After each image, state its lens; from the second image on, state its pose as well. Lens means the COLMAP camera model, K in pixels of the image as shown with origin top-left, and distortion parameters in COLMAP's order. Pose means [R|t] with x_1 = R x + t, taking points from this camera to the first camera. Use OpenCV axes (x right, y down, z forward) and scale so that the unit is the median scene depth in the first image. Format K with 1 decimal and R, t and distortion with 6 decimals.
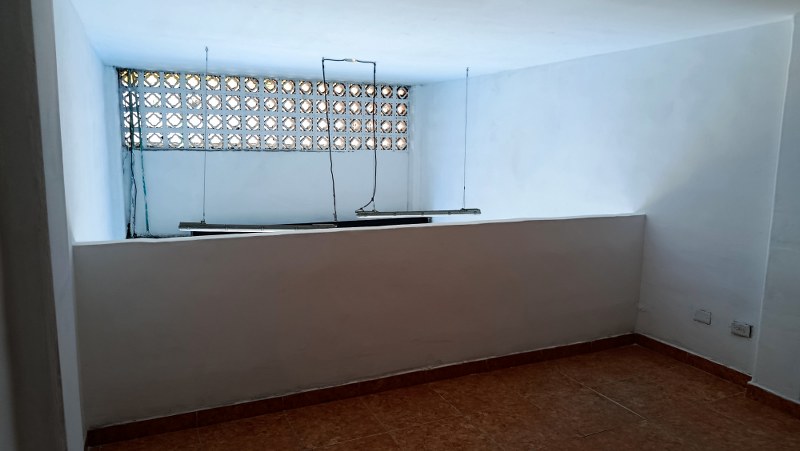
lens RADIAL K [[565.2, 0, 400.0], [0, 565.2, 225.5], [0, 0, 1]] dist [0.052046, -0.102780]
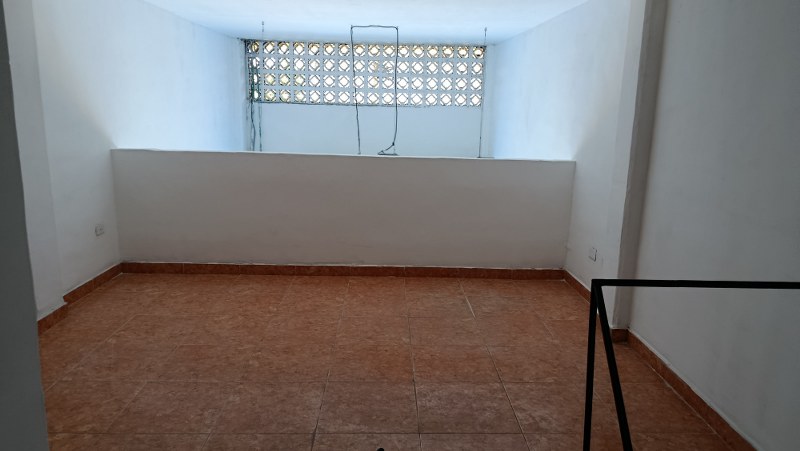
lens RADIAL K [[565.2, 0, 400.0], [0, 565.2, 225.5], [0, 0, 1]] dist [0.052046, -0.102780]
pose [[0.916336, 0.095673, -0.388813, 0.544052], [-0.075487, 0.994900, 0.066905, 0.054778], [0.393230, -0.031957, 0.918884, -0.127903]]
